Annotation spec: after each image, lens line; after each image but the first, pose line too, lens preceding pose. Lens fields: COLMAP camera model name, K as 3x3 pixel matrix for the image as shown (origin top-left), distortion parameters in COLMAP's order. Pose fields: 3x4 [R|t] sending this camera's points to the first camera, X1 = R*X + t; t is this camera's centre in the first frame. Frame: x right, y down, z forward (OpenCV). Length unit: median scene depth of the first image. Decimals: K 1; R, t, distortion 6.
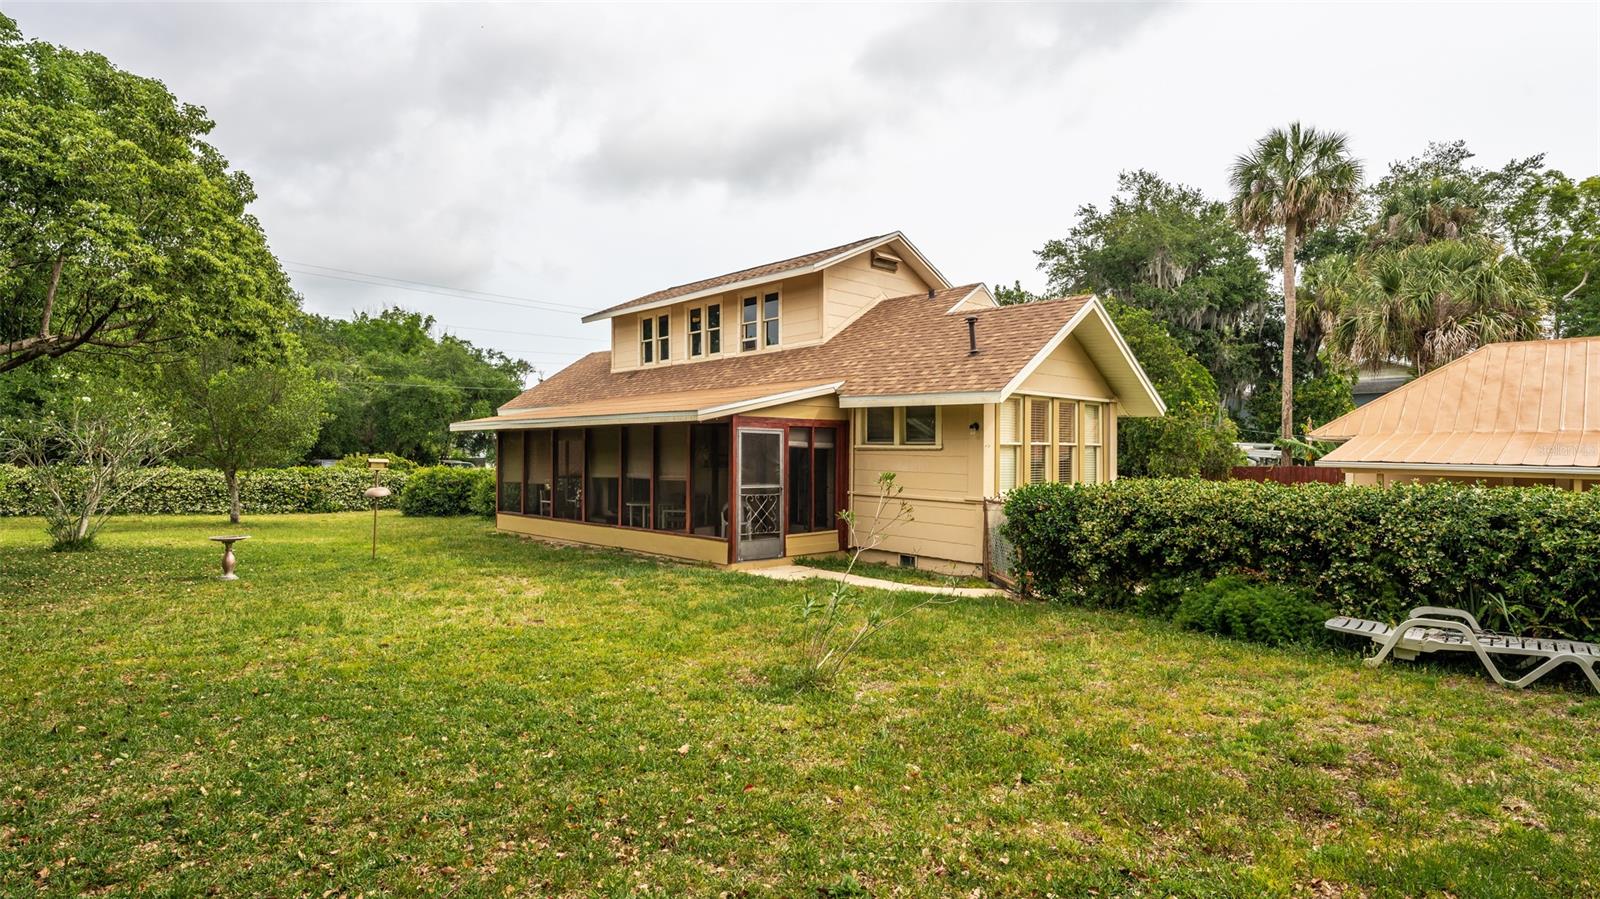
lens RADIAL K [[822.3, 0, 800.0], [0, 822.3, 449.5], [0, 0, 1]] dist [0.047407, -0.025900]
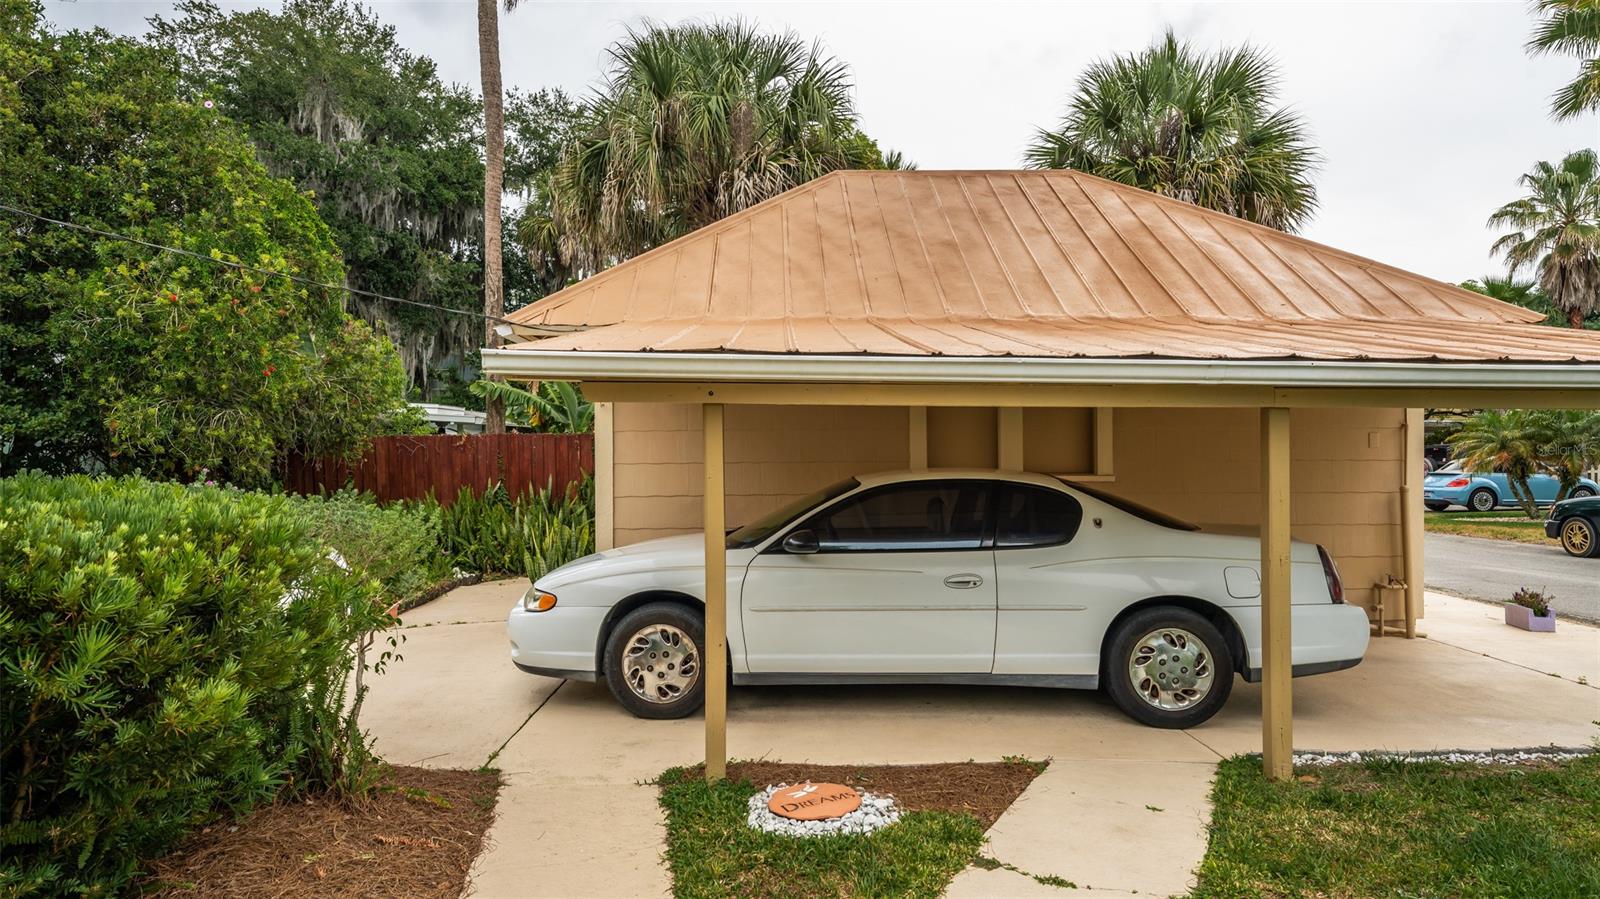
lens RADIAL K [[904.3, 0, 800.0], [0, 904.3, 449.5], [0, 0, 1]] dist [0.046482, -0.000404]
pose [[0.691904, -0.008277, 0.721943, 0.424067], [0.004783, 0.999965, 0.006880, 0.034249], [-0.721974, -0.001307, 0.691919, 0.653344]]
